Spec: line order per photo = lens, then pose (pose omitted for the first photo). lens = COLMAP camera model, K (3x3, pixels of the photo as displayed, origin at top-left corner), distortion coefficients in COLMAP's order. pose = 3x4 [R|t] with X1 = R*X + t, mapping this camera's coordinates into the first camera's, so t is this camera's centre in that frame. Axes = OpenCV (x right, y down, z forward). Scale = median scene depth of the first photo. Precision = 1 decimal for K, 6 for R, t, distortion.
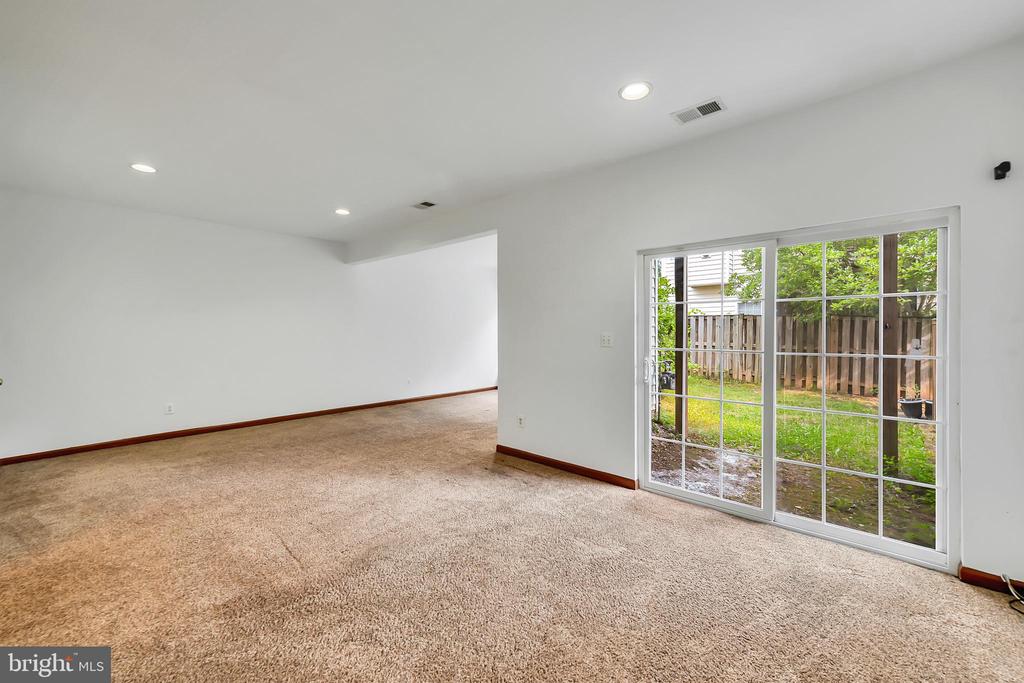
lens RADIAL K [[413.1, 0, 509.4], [0, 413.1, 338.2], [0, 0, 1]] dist [0.020519, -0.000111]
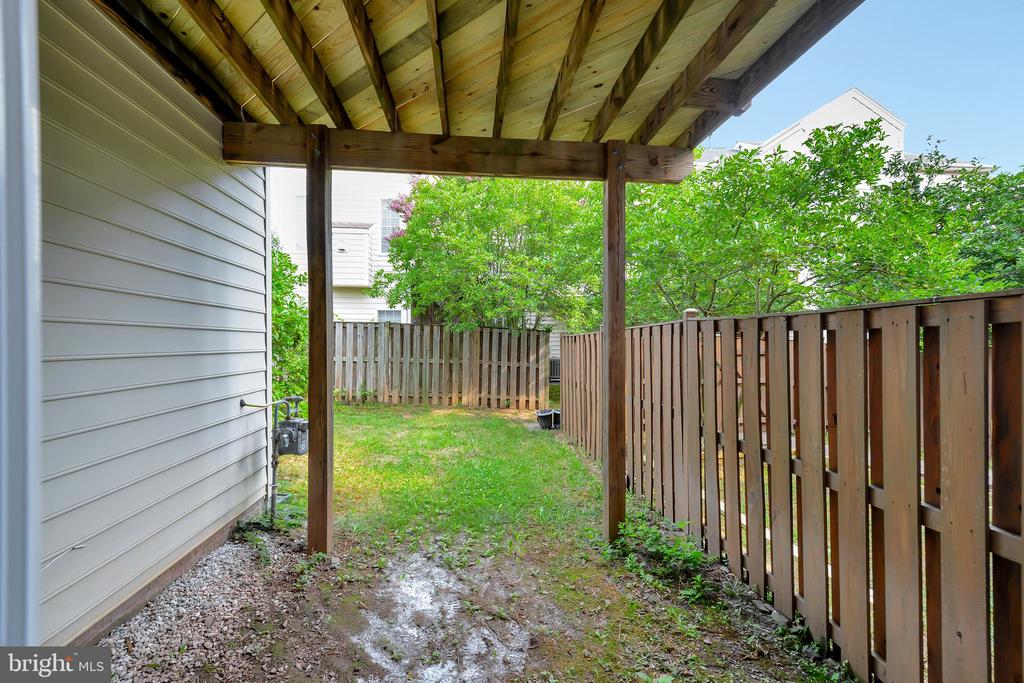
lens RADIAL K [[420.7, 0, 509.8], [0, 420.7, 340.7], [0, 0, 1]] dist [0.017879, 0.000390]
pose [[0.668003, 0.008509, 0.744110, 0.118176], [0.008173, 0.999790, -0.018769, -0.003343], [-0.744114, 0.018620, 0.667793, 0.309084]]
